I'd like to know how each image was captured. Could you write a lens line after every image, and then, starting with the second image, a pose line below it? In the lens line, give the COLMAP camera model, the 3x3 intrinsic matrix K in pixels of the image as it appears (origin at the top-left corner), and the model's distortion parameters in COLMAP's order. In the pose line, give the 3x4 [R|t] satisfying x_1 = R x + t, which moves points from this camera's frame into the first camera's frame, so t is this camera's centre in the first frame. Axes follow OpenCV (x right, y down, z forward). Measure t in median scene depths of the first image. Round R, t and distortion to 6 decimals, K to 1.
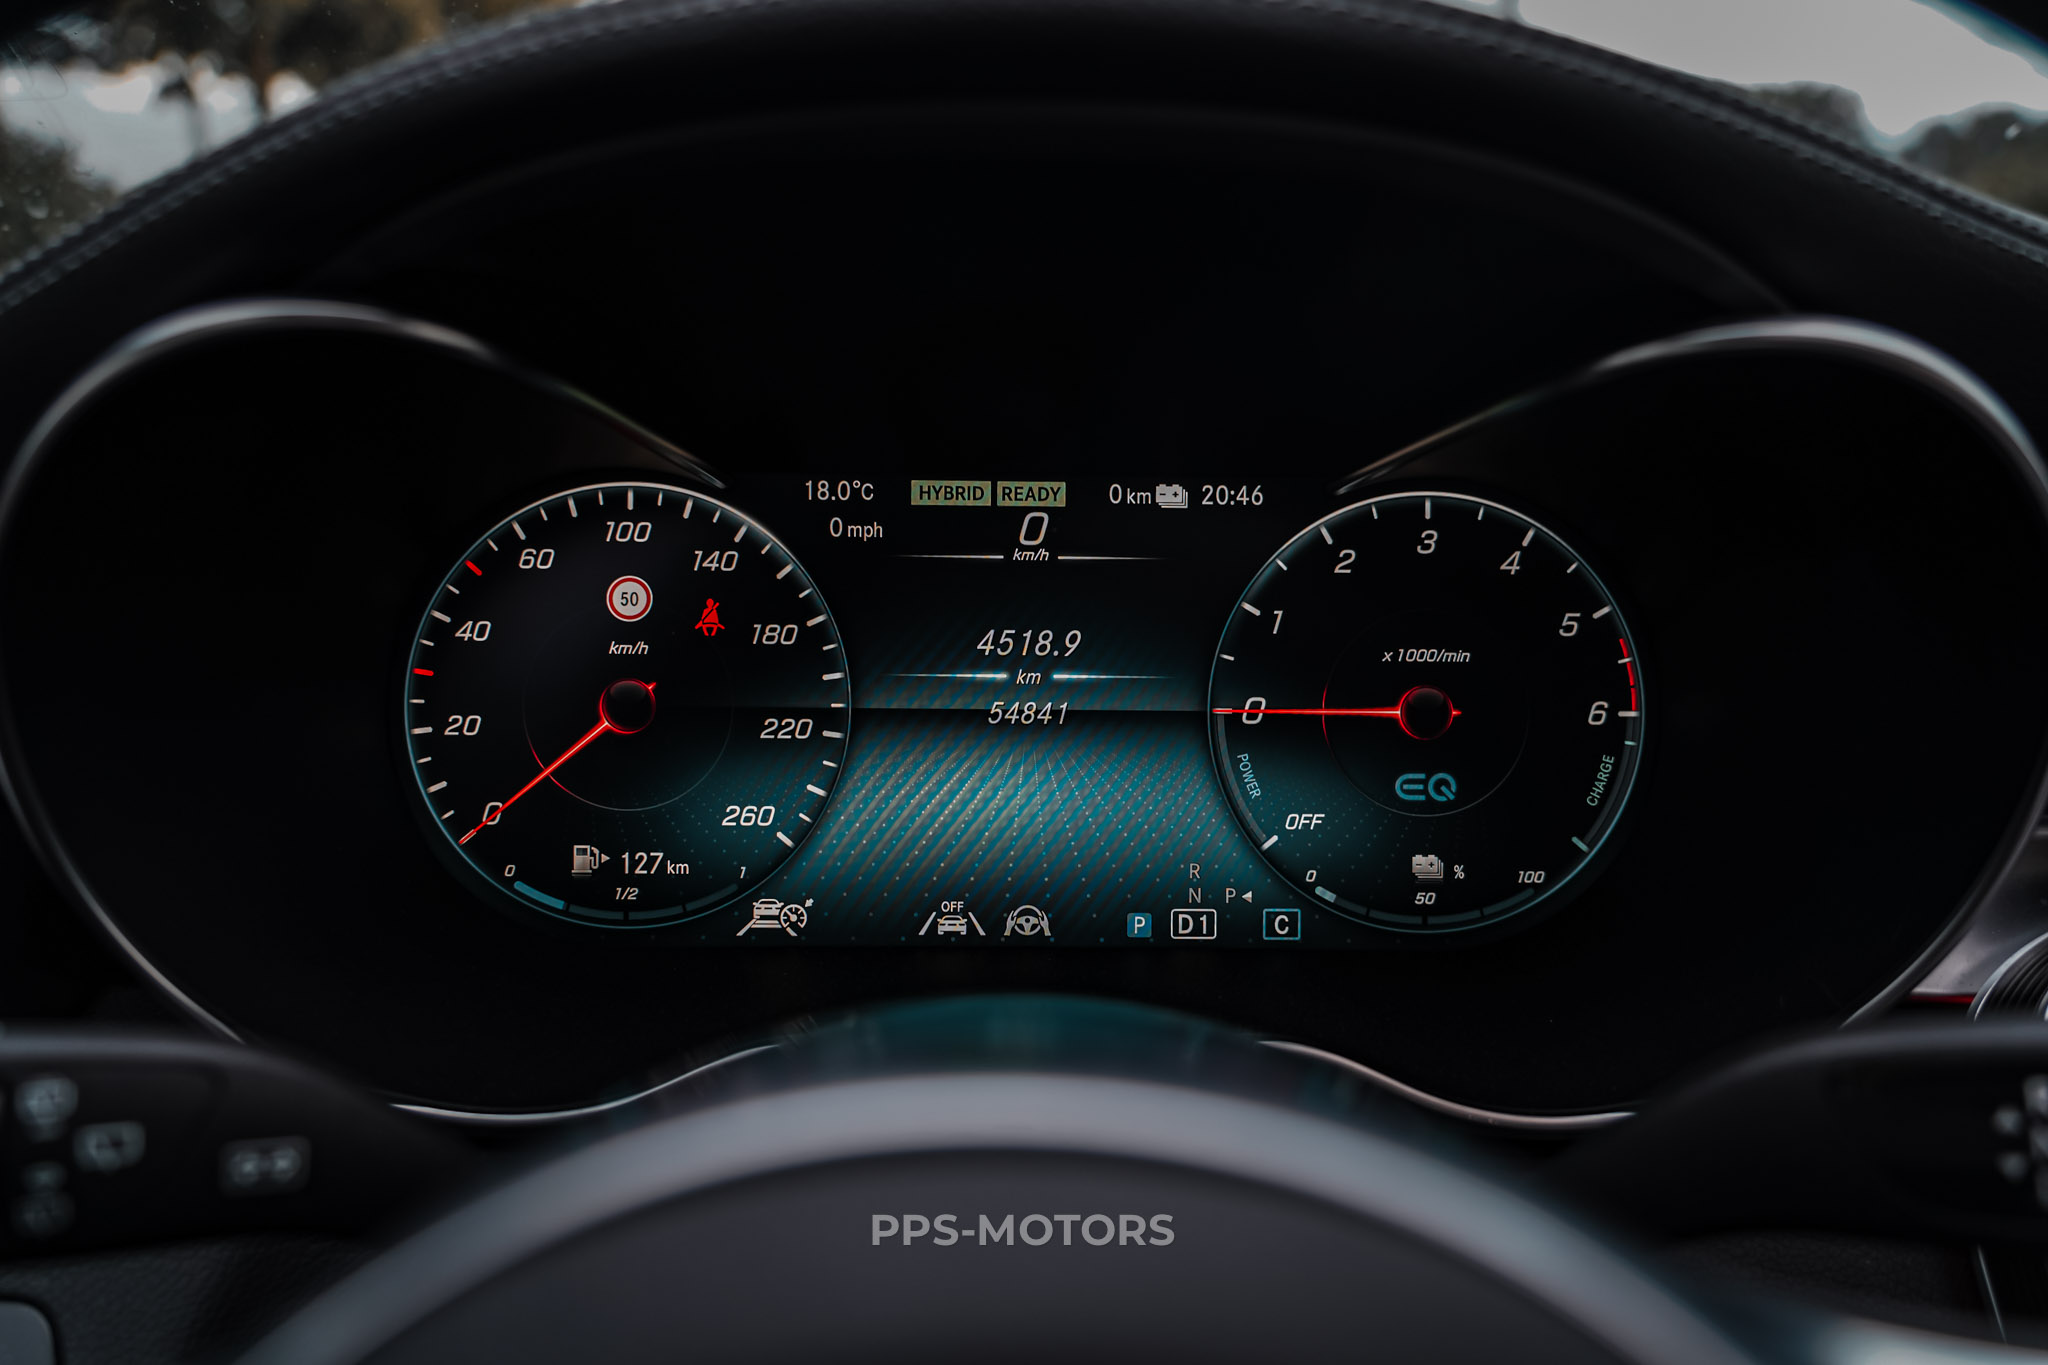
lens RADIAL K [[1554.1, 0, 1024.0], [0, 1554.1, 682.5], [0, 0, 1]] dist [-0.003999, 0.002434]
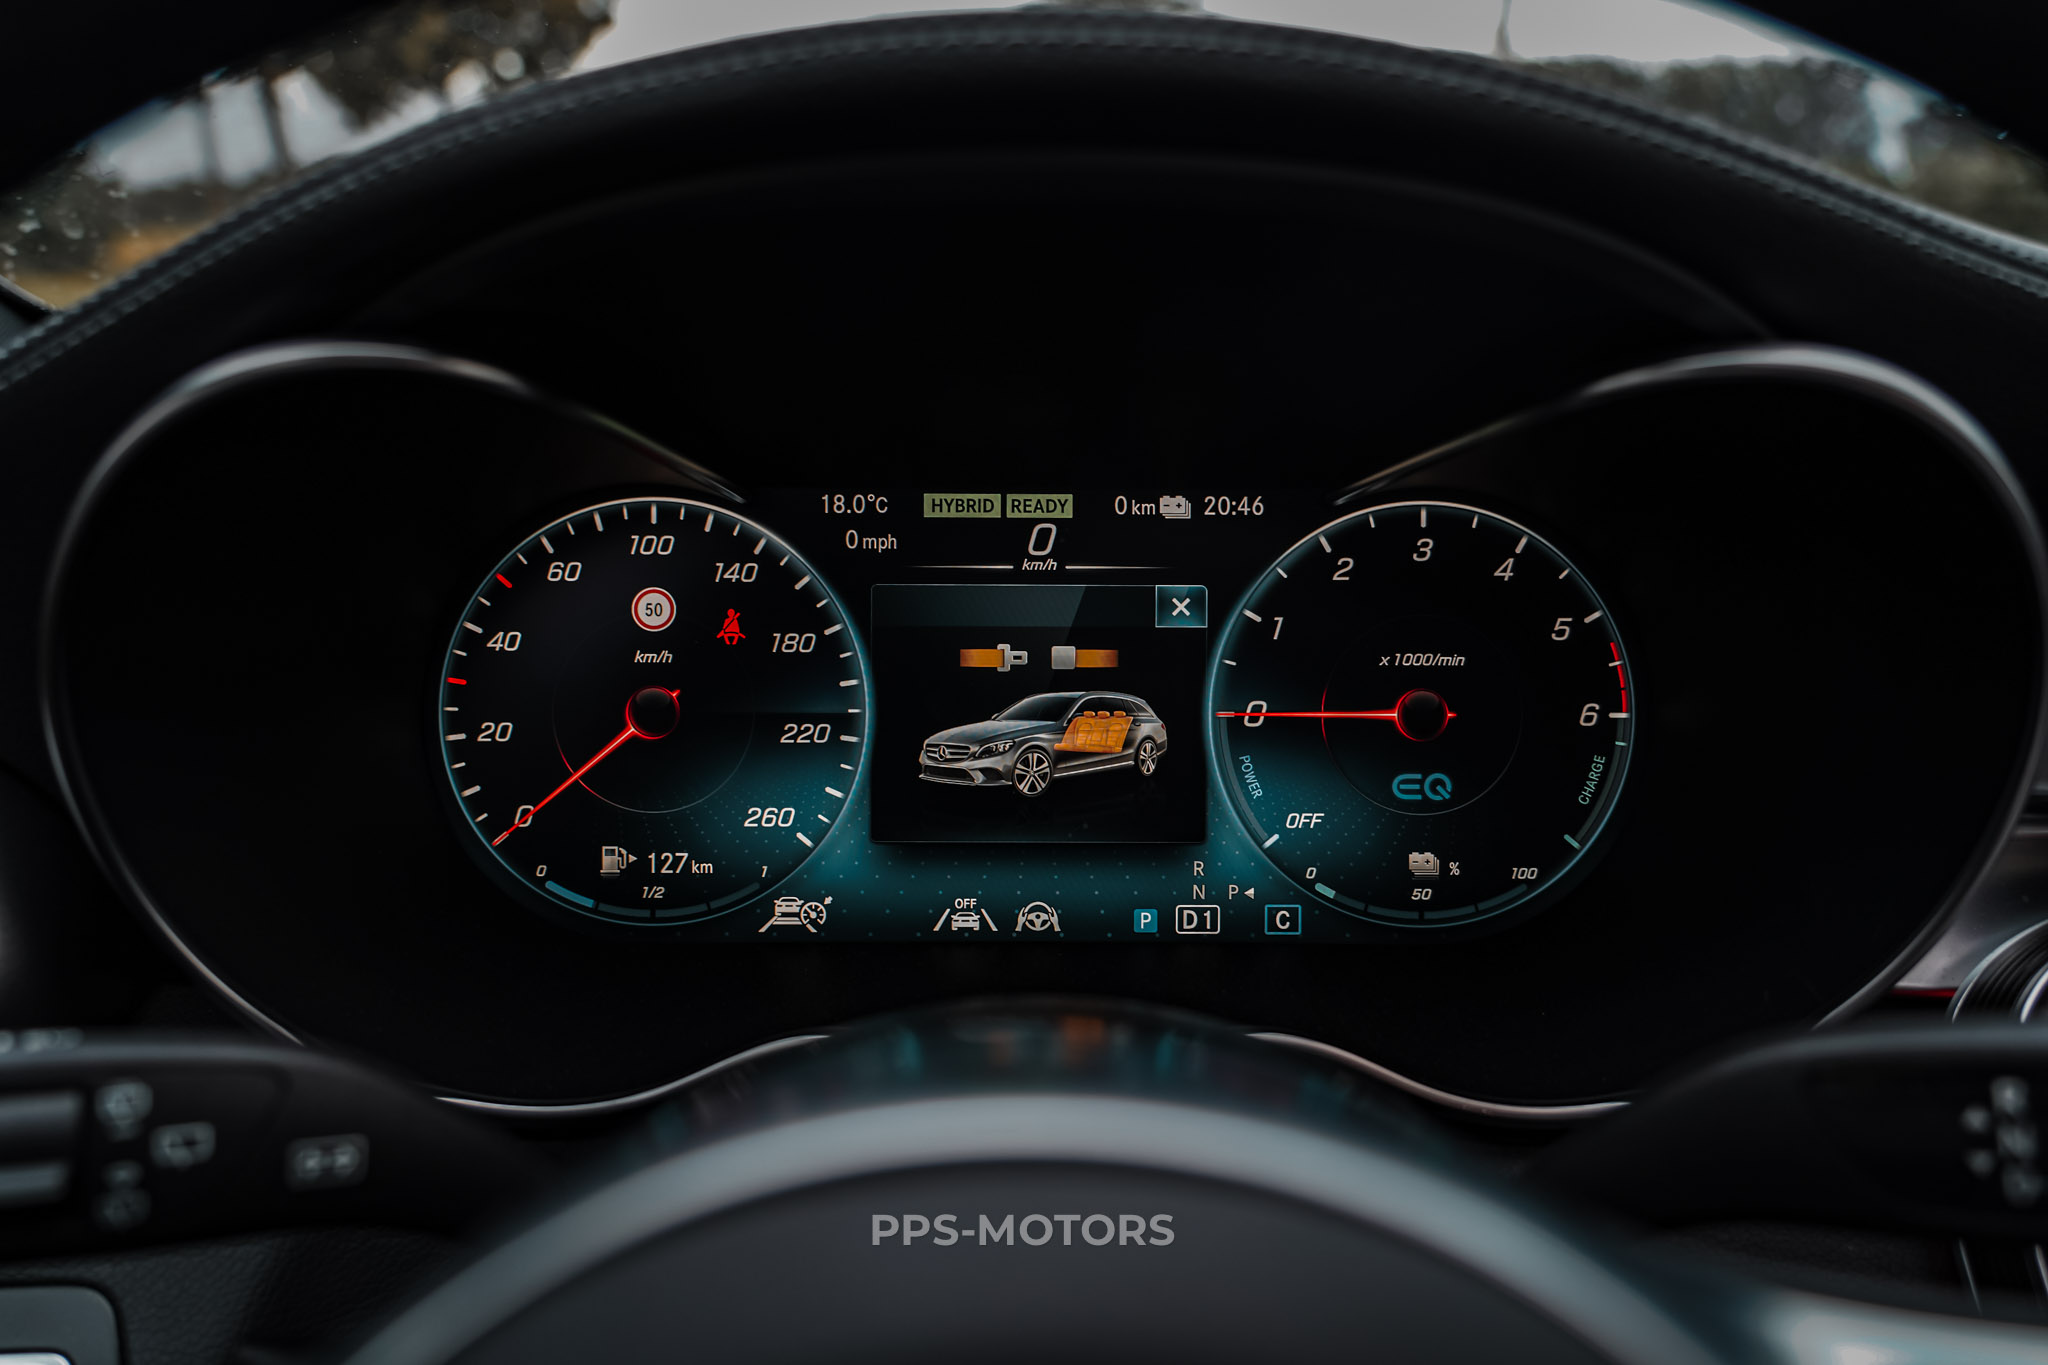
lens RADIAL K [[1538.7, 0, 1008.5], [0, 1538.7, 682.3], [0, 0, 1]] dist [0.005560, 0.004953]
pose [[0.999913, -0.005203, -0.012118, -0.004149], [0.005361, 0.999901, 0.012997, -0.017231], [0.012049, -0.013061, 0.999842, -0.028268]]
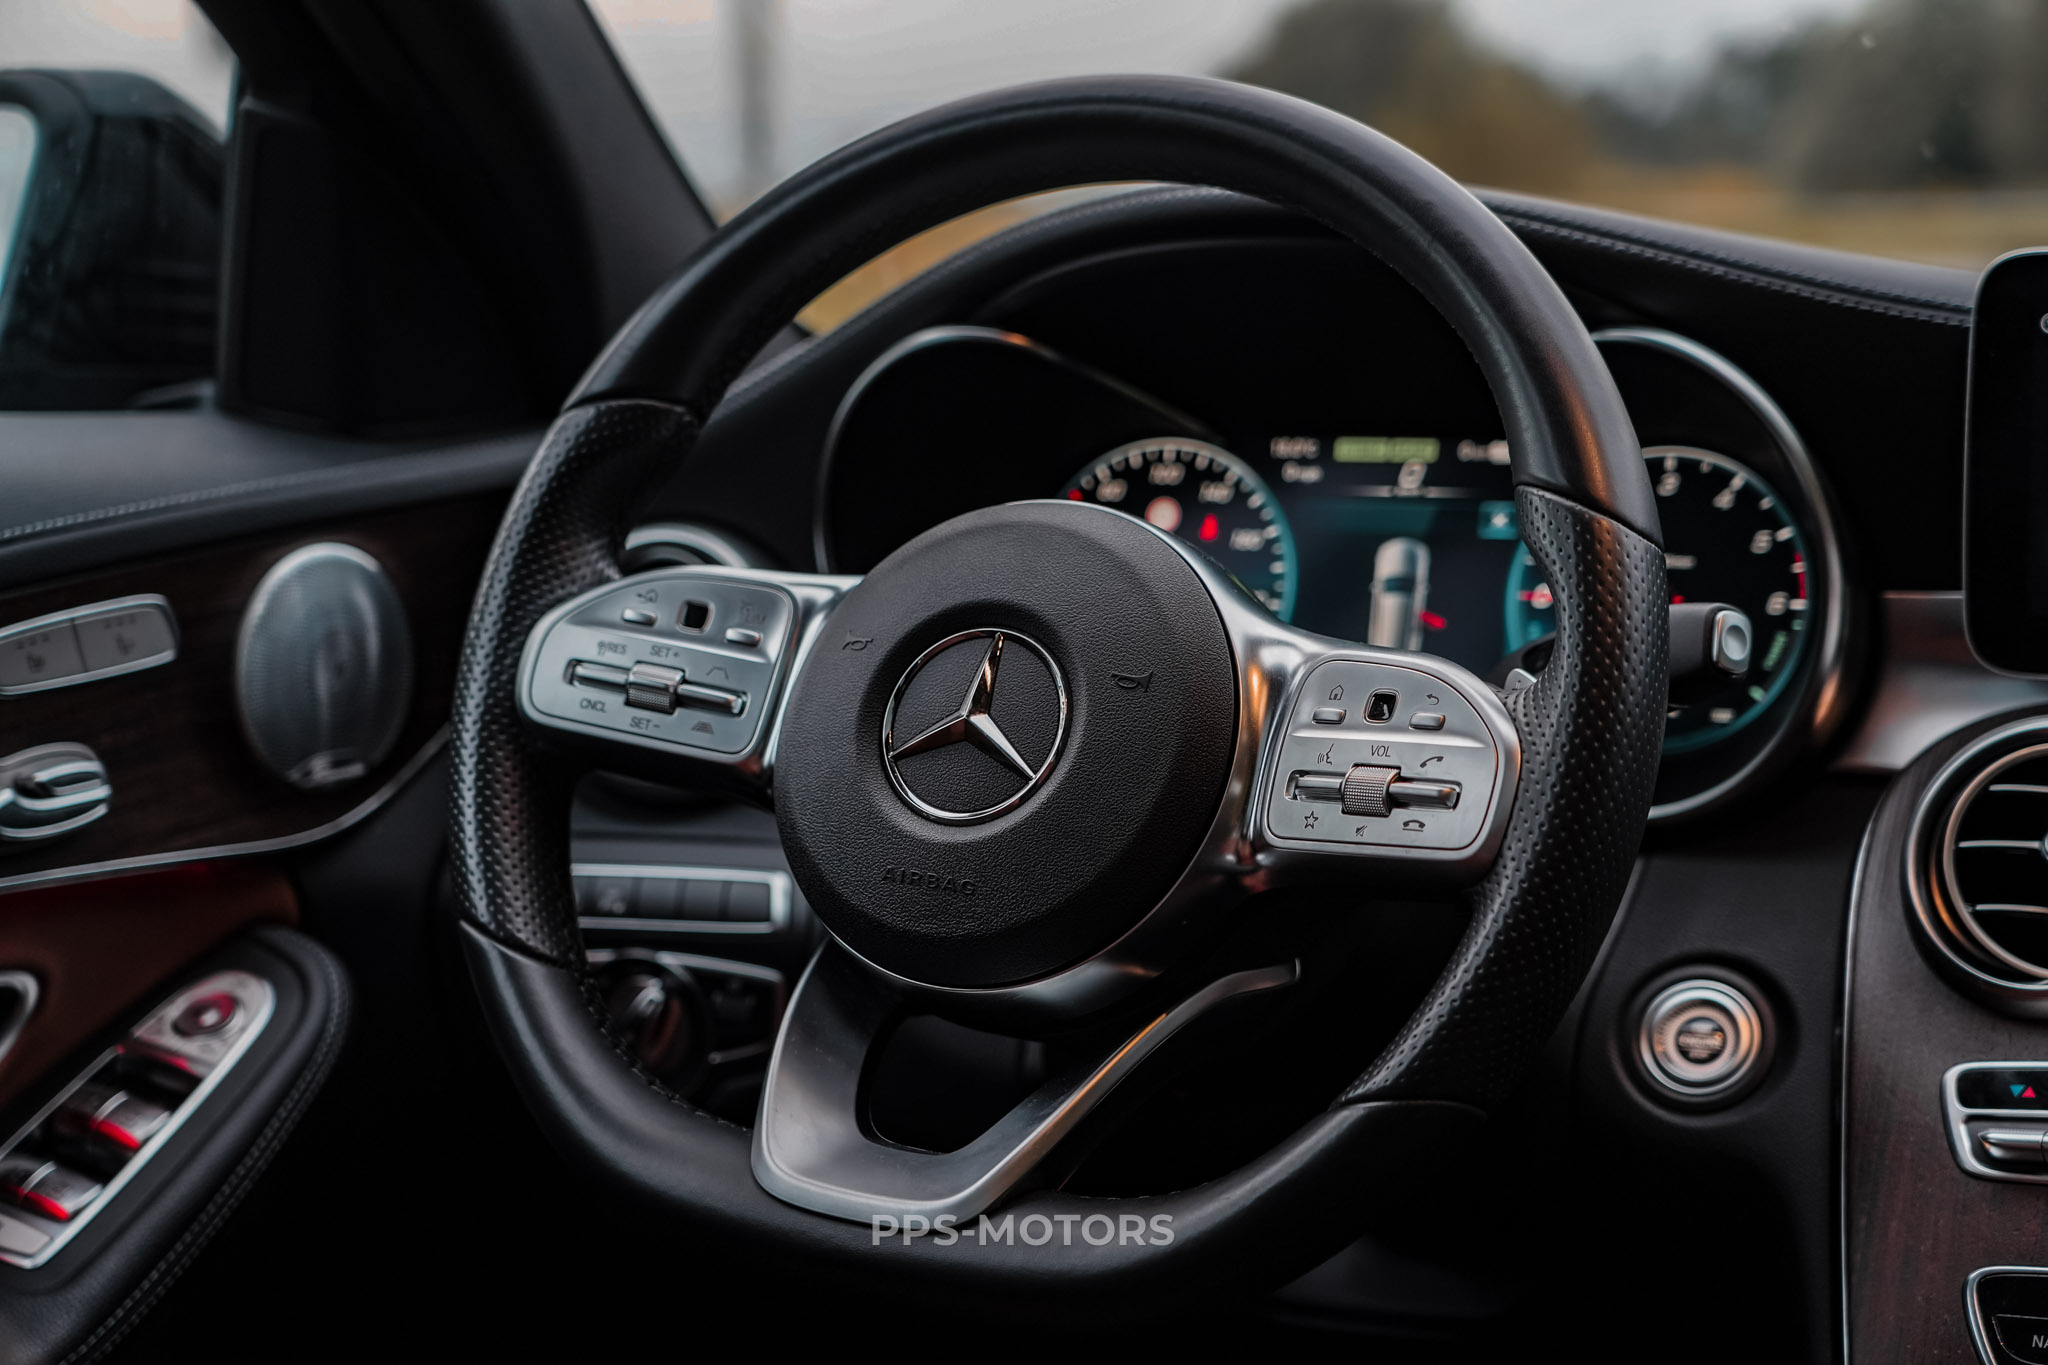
lens RADIAL K [[3951.1, 0, 1024.0], [0, 3951.1, 682.5], [0, 0, 1]] dist [0.030244, 0.193096]
pose [[0.889451, 0.027608, -0.456196, 1.428918], [-0.098396, 0.986333, -0.132154, 0.645426], [0.446313, 0.162433, 0.880012, -2.512025]]
